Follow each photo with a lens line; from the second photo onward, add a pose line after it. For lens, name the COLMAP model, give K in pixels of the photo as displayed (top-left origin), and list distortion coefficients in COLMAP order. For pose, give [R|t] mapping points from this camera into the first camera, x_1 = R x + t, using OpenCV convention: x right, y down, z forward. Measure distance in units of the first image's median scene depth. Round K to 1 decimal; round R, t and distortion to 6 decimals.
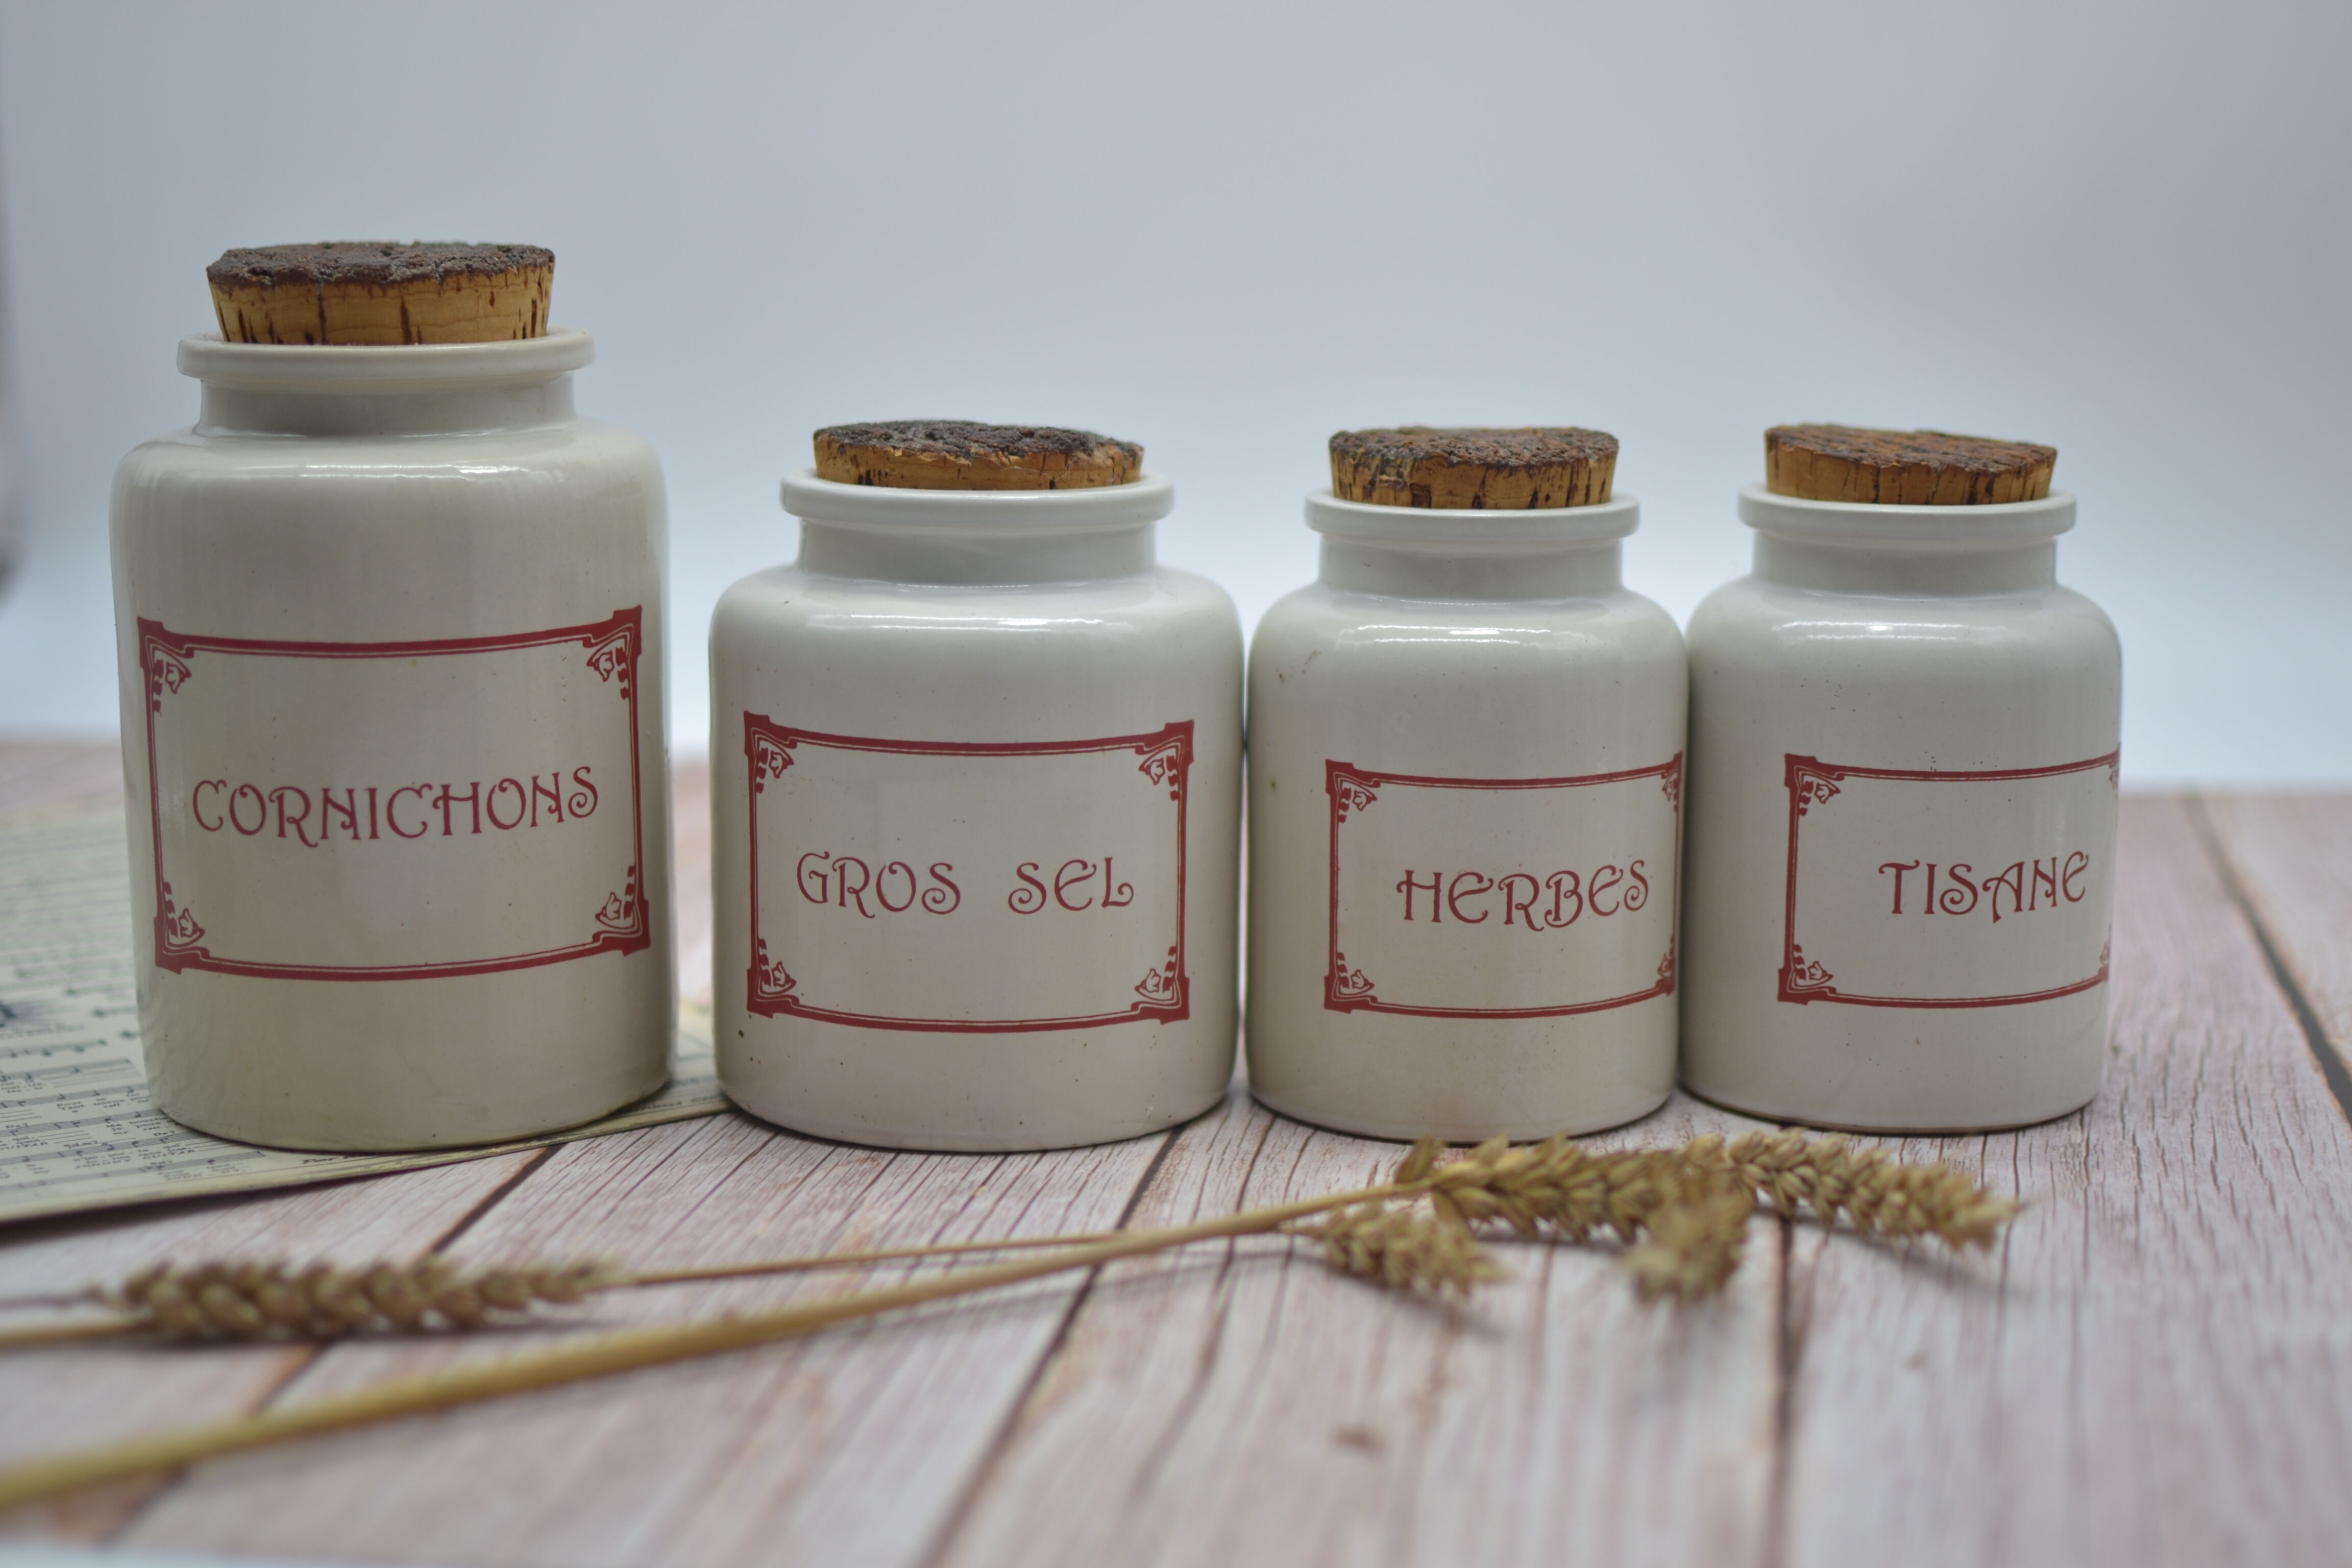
lens RADIAL K [[3611.8, 0, 1172.4], [0, 3611.8, 771.4], [0, 0, 1]] dist [-0.020751, 0.044273]
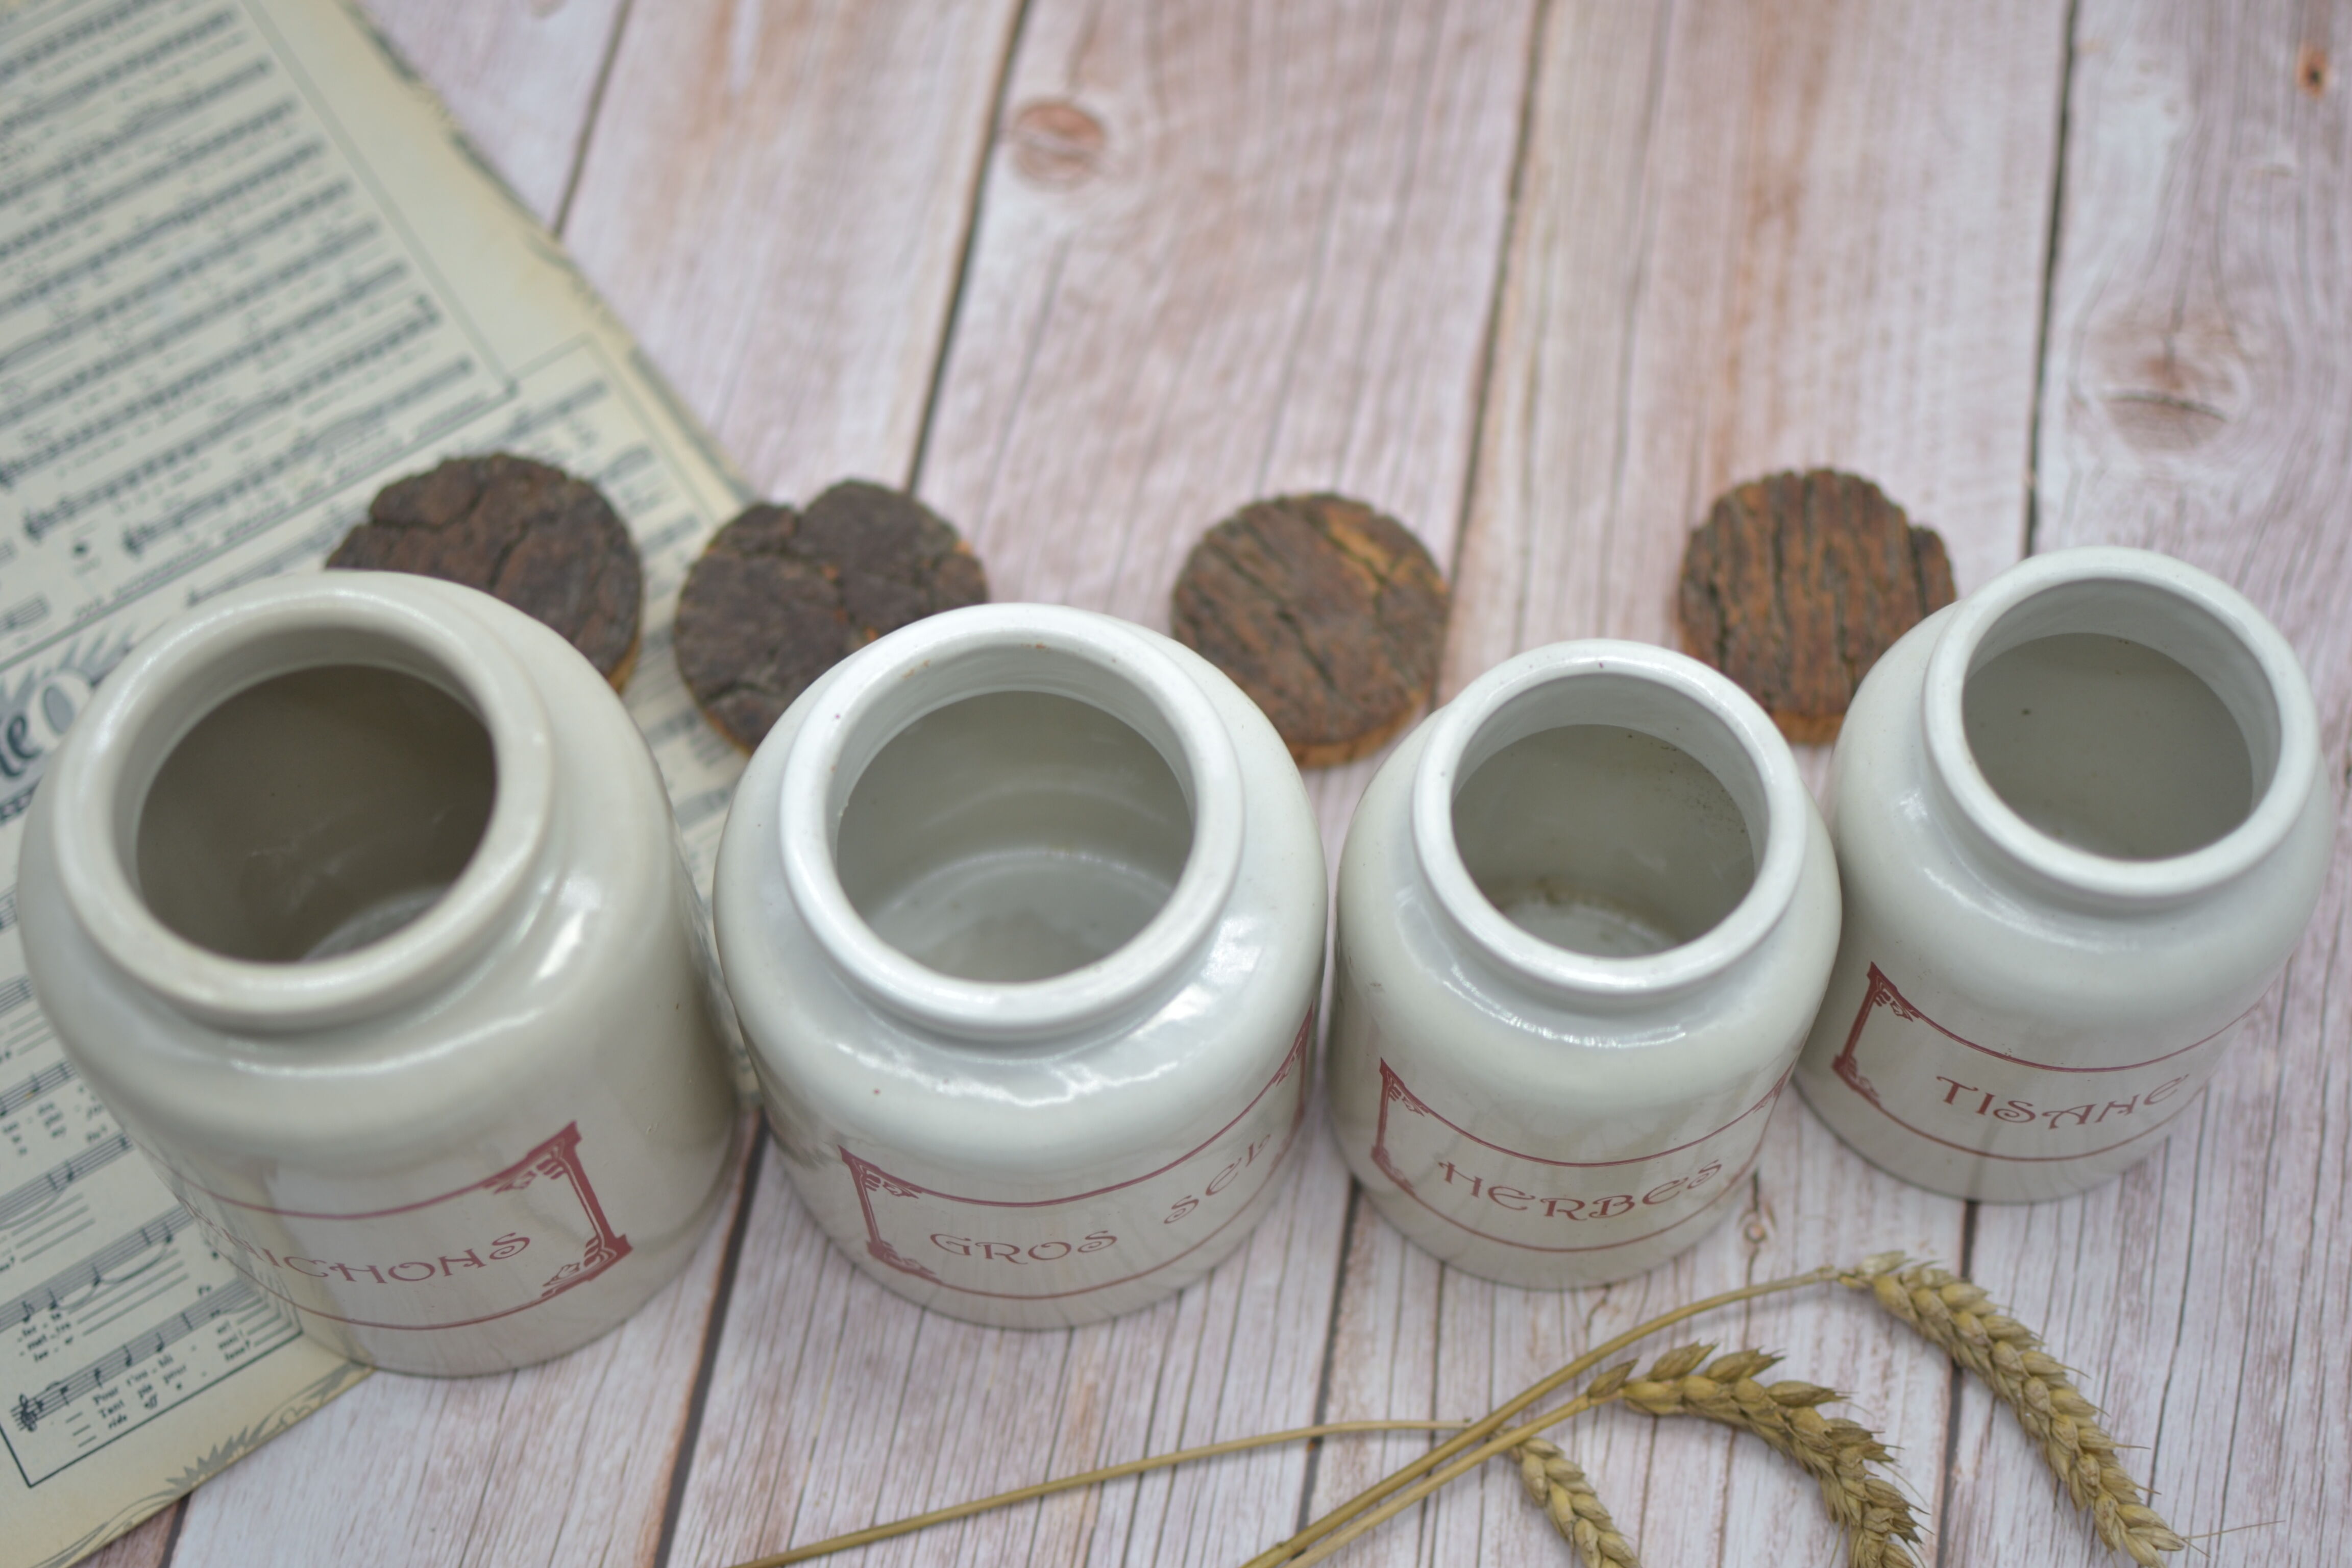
lens RADIAL K [[3695.8, 0, 1172.9], [0, 3695.8, 723.0], [0, 0, 1]] dist [-0.013259, 0.033472]
pose [[0.999905, 0.001546, -0.013688, -0.043118], [0.009778, 0.620275, 0.784323, -0.796382], [0.009703, -0.784383, 0.620201, 0.447314]]
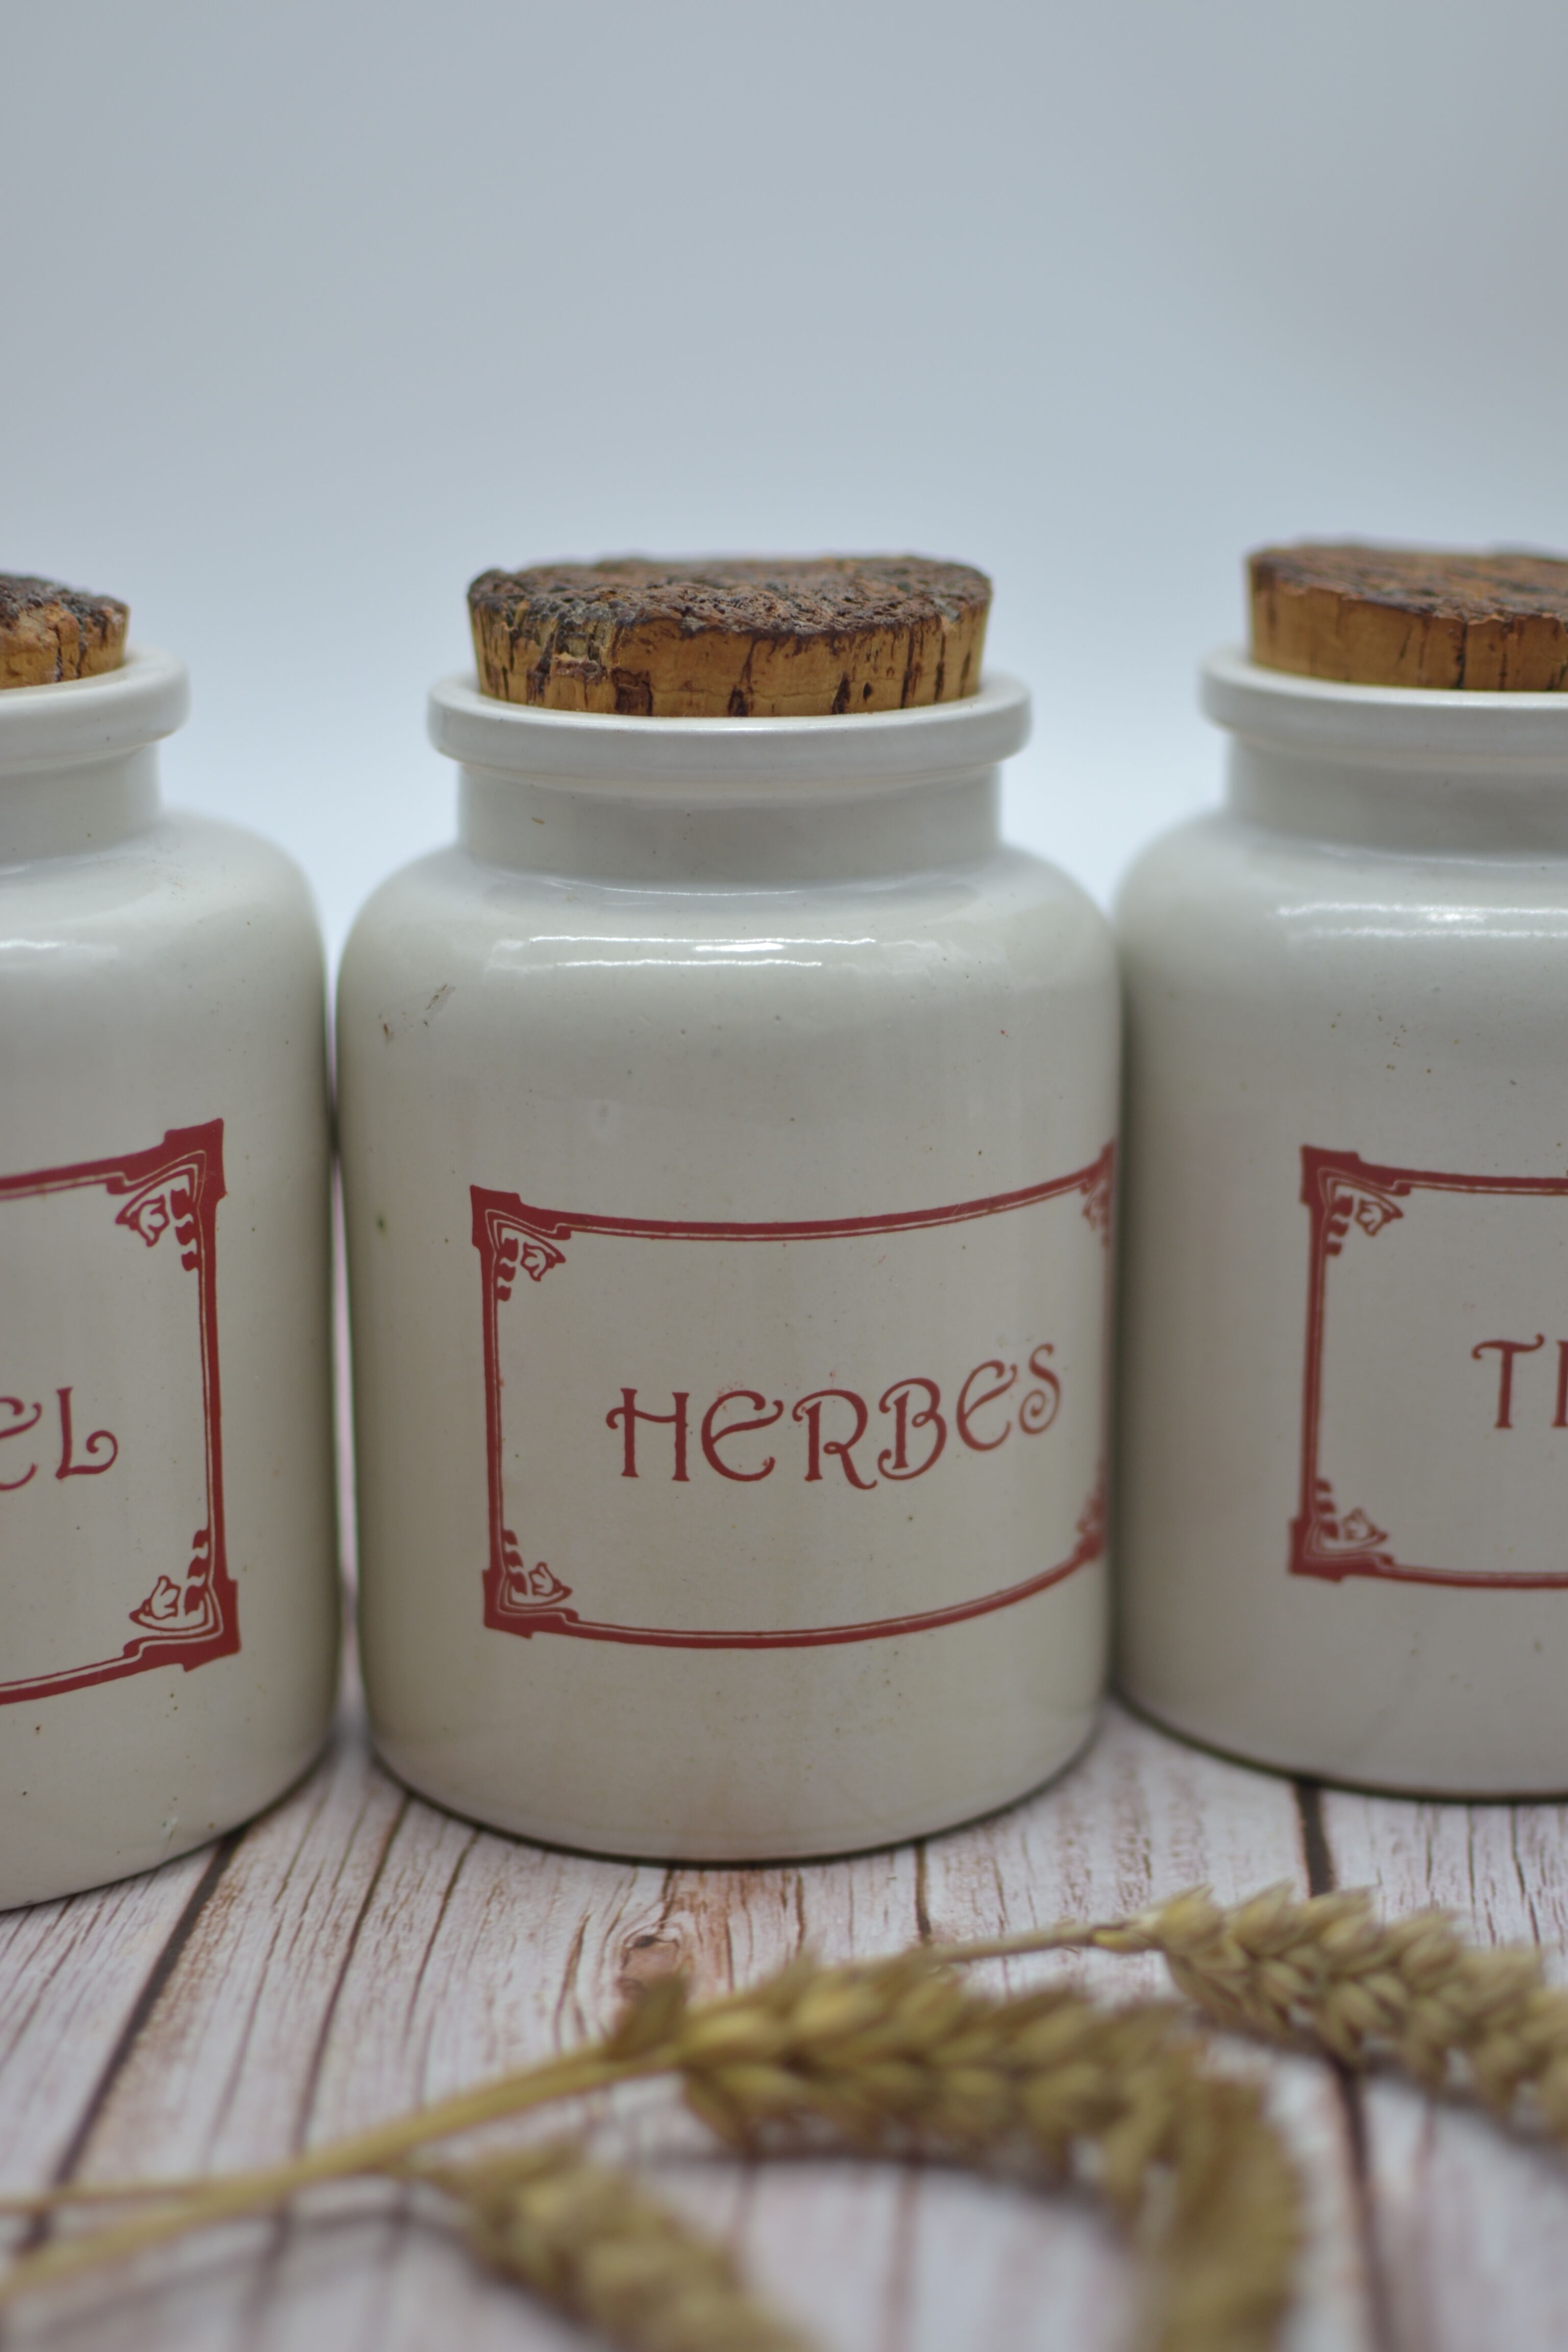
lens RADIAL K [[3695.8, 0, 784.0], [0, 3695.8, 1176.0], [0, 0, 1]] dist [-0.013259, 0.033472]
pose [[0.995808, -0.029637, 0.086539, 0.042003], [0.022407, 0.996268, 0.083355, -0.050583], [-0.088686, -0.081067, 0.992755, 0.452223]]
